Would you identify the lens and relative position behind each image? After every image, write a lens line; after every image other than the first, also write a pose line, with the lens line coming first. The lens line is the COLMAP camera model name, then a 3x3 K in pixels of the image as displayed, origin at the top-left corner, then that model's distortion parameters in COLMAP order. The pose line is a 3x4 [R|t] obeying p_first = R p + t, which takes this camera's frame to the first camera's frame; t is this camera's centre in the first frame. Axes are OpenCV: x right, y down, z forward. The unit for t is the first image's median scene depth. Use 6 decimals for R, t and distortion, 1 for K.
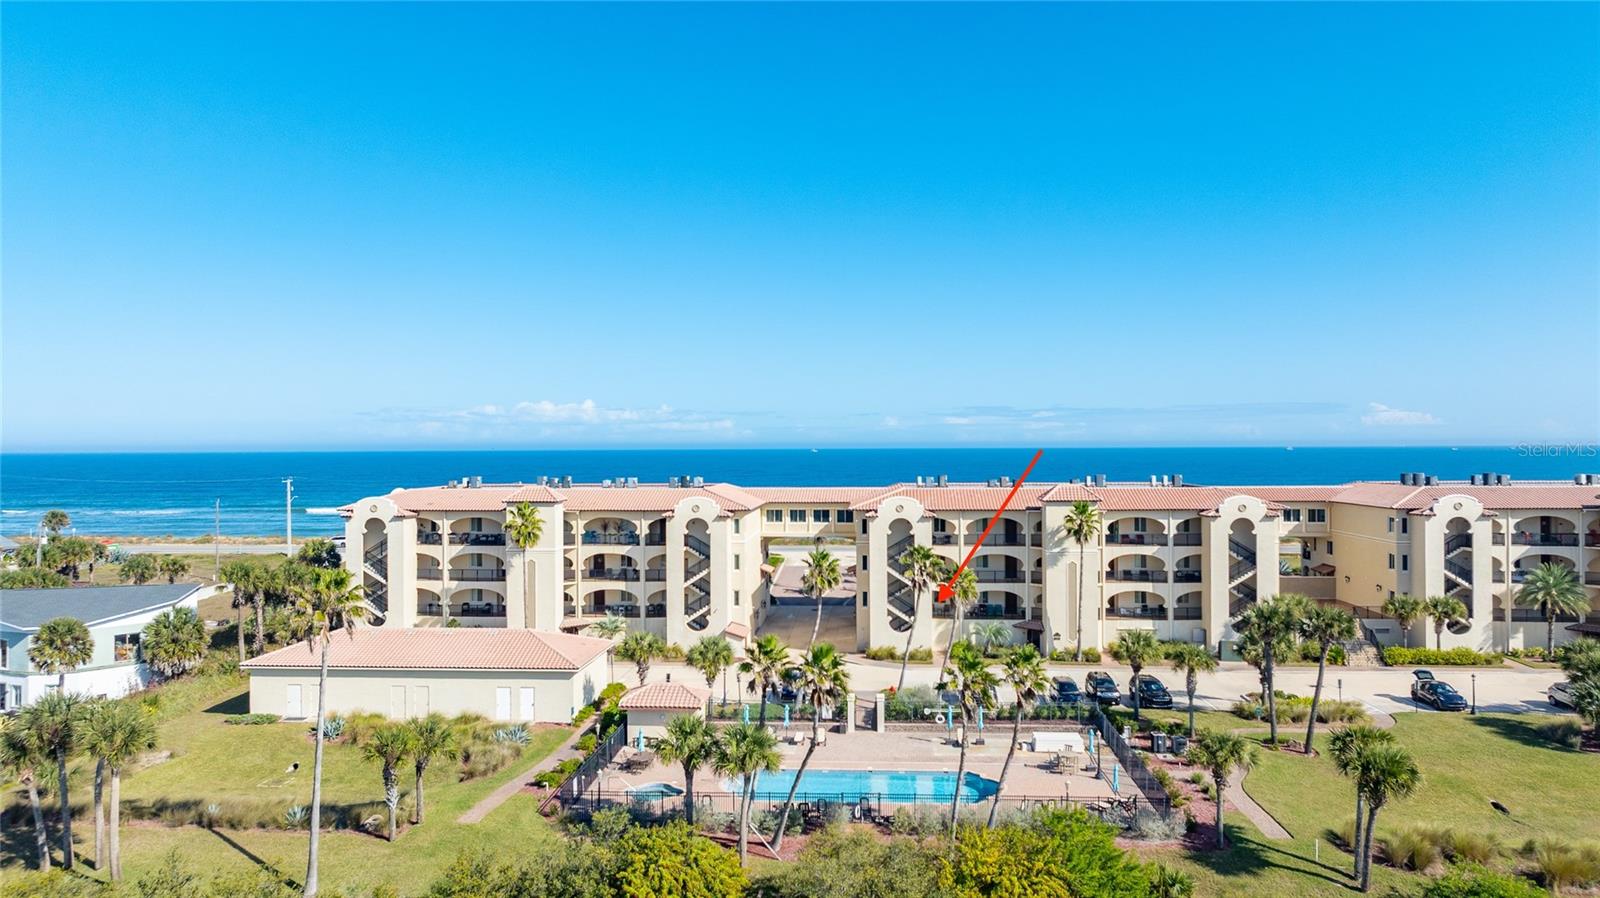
lens RADIAL K [[1123.7, 0, 811.7], [0, 1123.7, 451.3], [0, 0, 1]] dist [-0.003843, 0.008088]
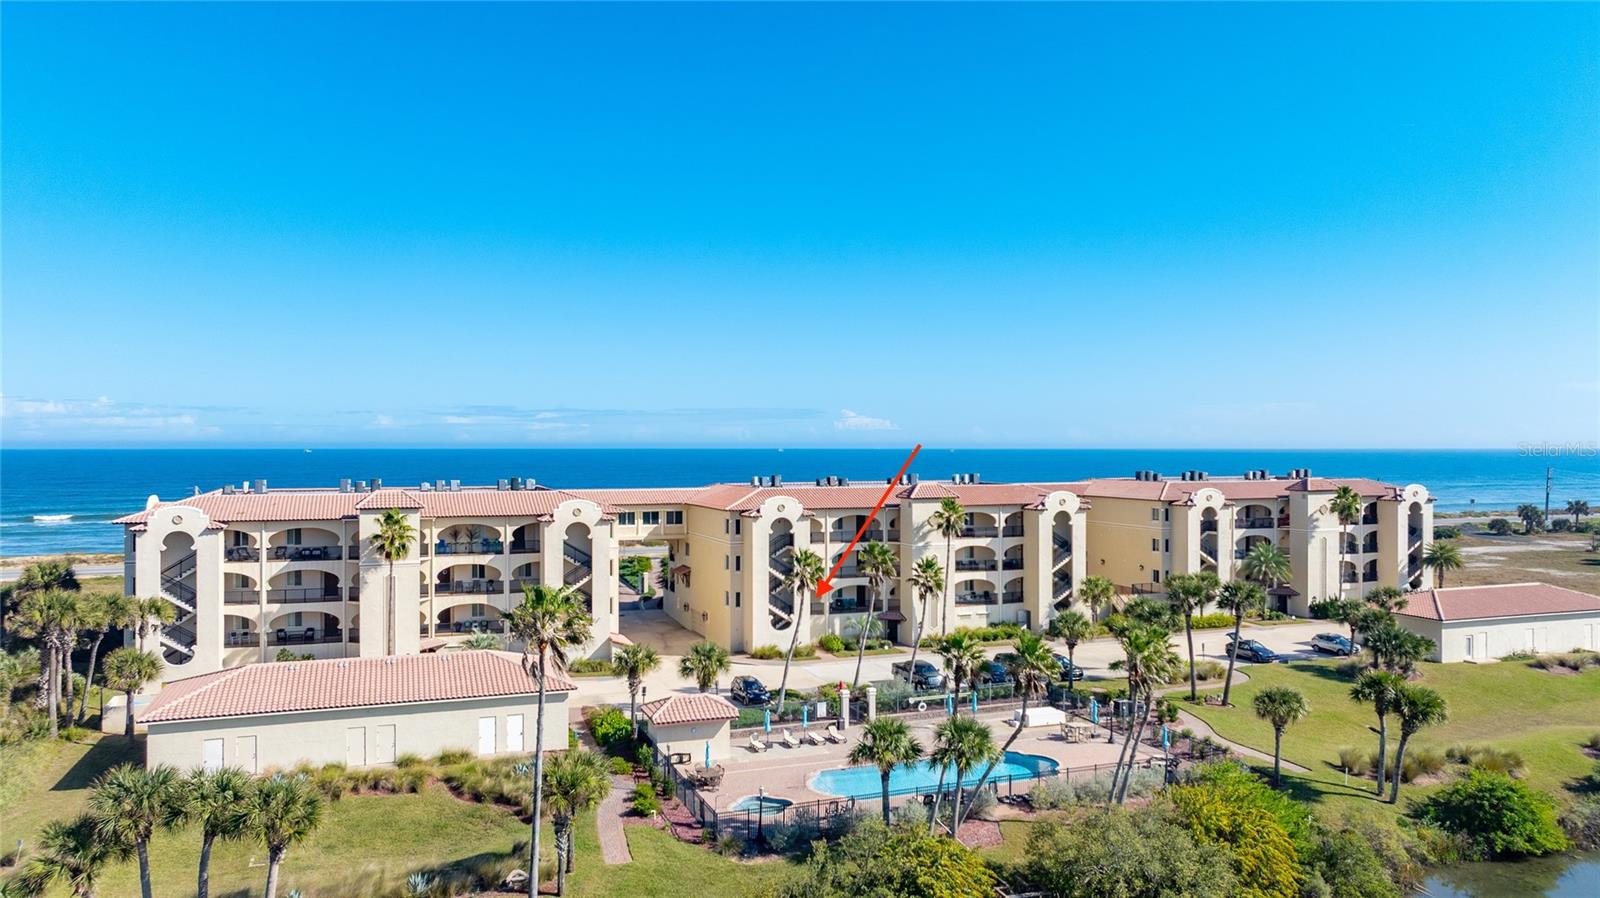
lens RADIAL K [[1123.7, 0, 810.2], [0, 1123.7, 449.4], [0, 0, 1]] dist [-0.003843, 0.008088]
pose [[0.906512, 0.003914, 0.422161, -0.313961], [-0.002815, 0.999991, -0.003225, 0.001214], [-0.422170, 0.001735, 0.906515, 0.068459]]
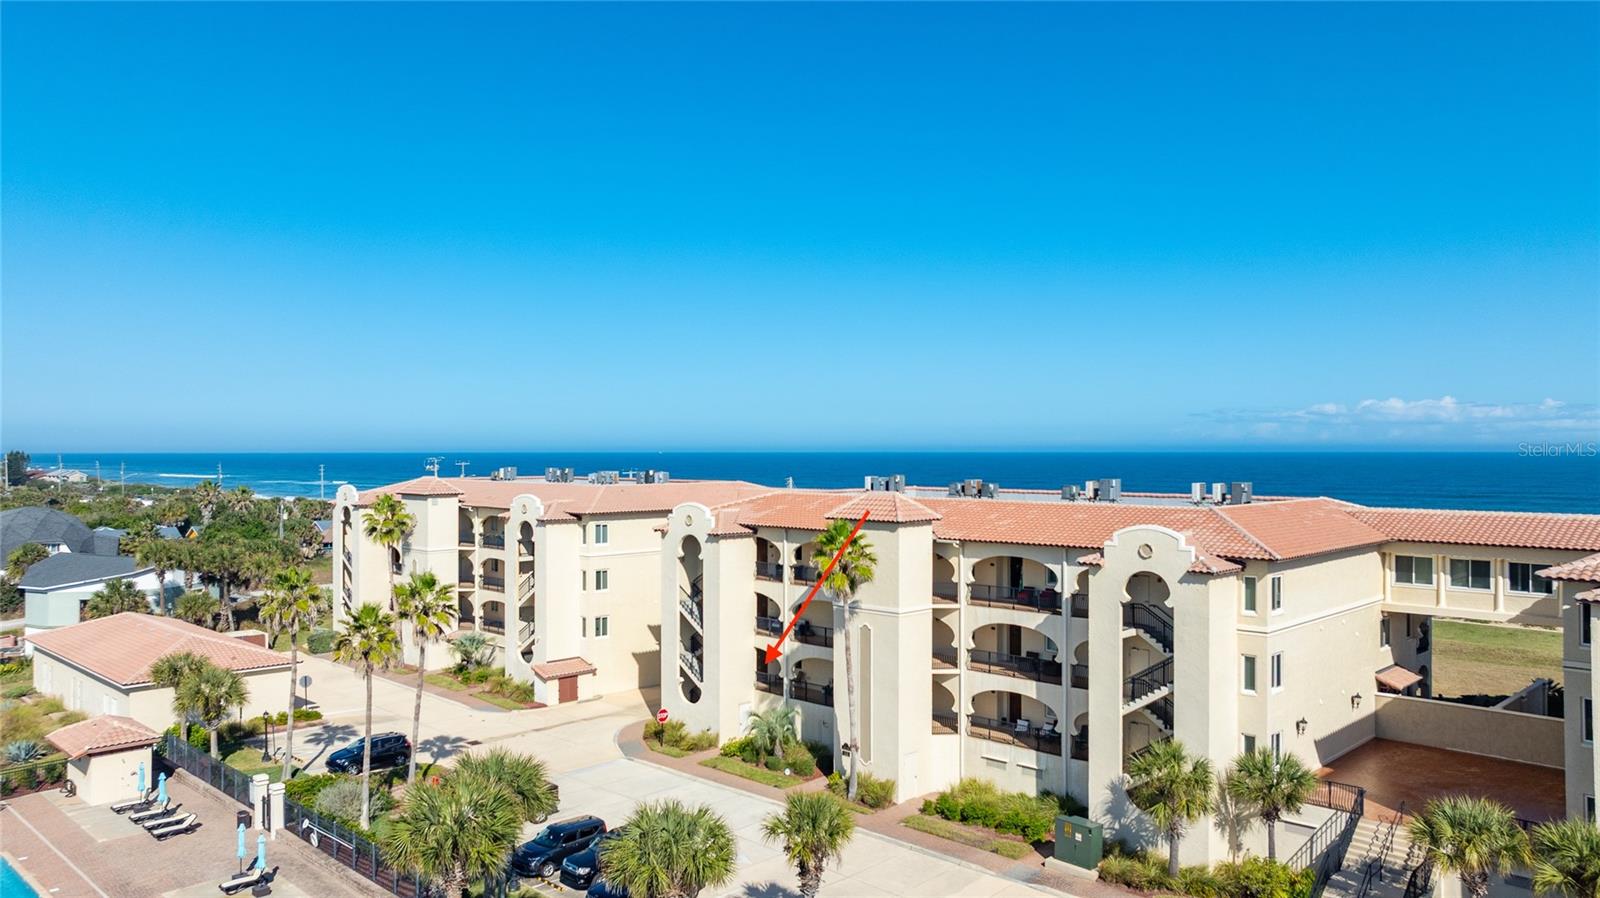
lens RADIAL K [[1123.7, 0, 806.7], [0, 1123.7, 455.1], [0, 0, 1]] dist [-0.003843, 0.008088]
pose [[0.753683, 0.006007, -0.657211, 0.095904], [-0.004667, 0.999982, 0.003788, 0.009872], [0.657221, 0.000212, 0.753698, 0.540049]]
